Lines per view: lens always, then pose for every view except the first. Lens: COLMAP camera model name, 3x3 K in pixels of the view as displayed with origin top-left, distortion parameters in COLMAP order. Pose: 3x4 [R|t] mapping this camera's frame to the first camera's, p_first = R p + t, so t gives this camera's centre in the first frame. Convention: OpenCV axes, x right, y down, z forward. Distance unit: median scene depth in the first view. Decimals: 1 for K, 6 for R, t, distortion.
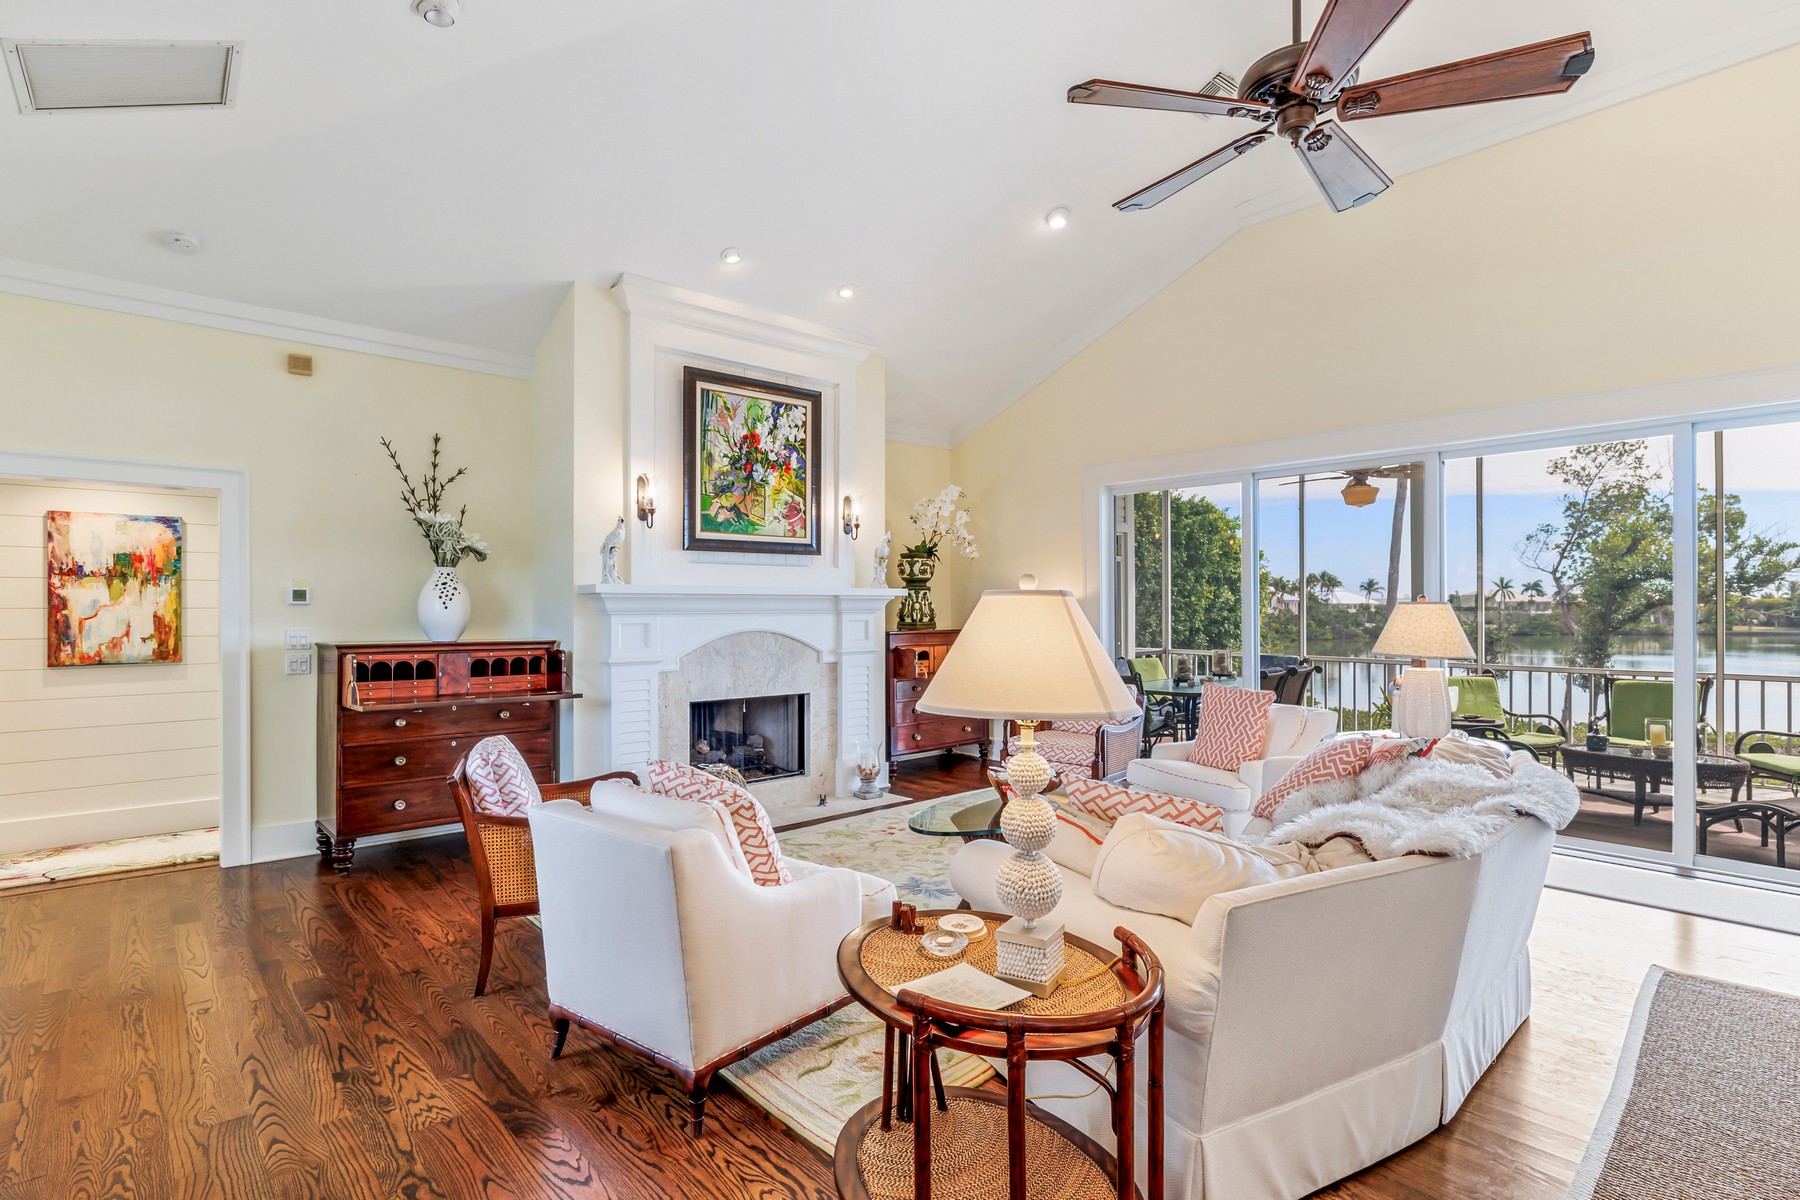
lens RADIAL K [[892.2, 0, 934.5], [0, 892.2, 604.1], [0, 0, 1]] dist [0.027514, -0.018458]
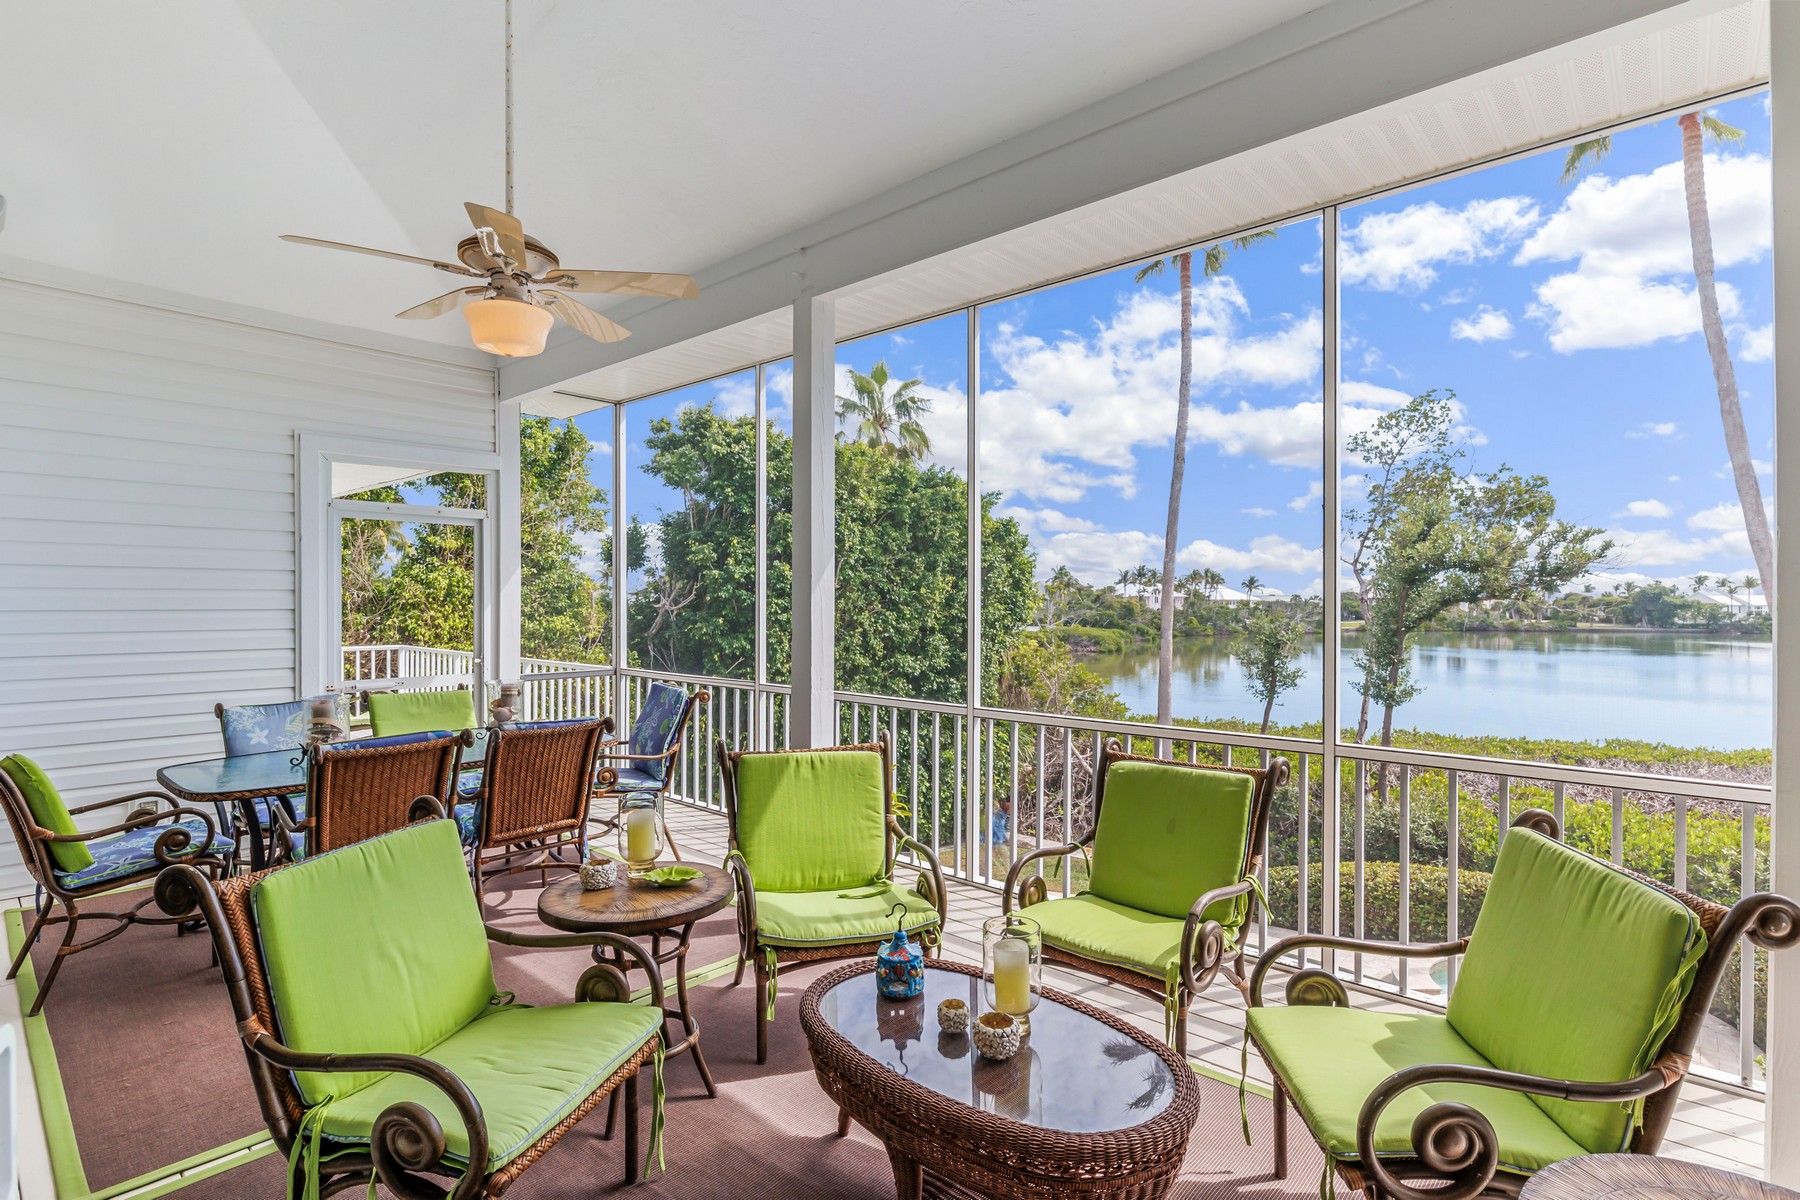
lens RADIAL K [[892.2, 0, 934.5], [0, 892.2, 604.1], [0, 0, 1]] dist [0.027514, -0.018458]
pose [[0.994751, 0.004034, 0.102249, 0.768705], [-0.004589, 0.999976, 0.005190, 0.005329], [-0.102225, -0.005632, 0.994745, 0.690722]]
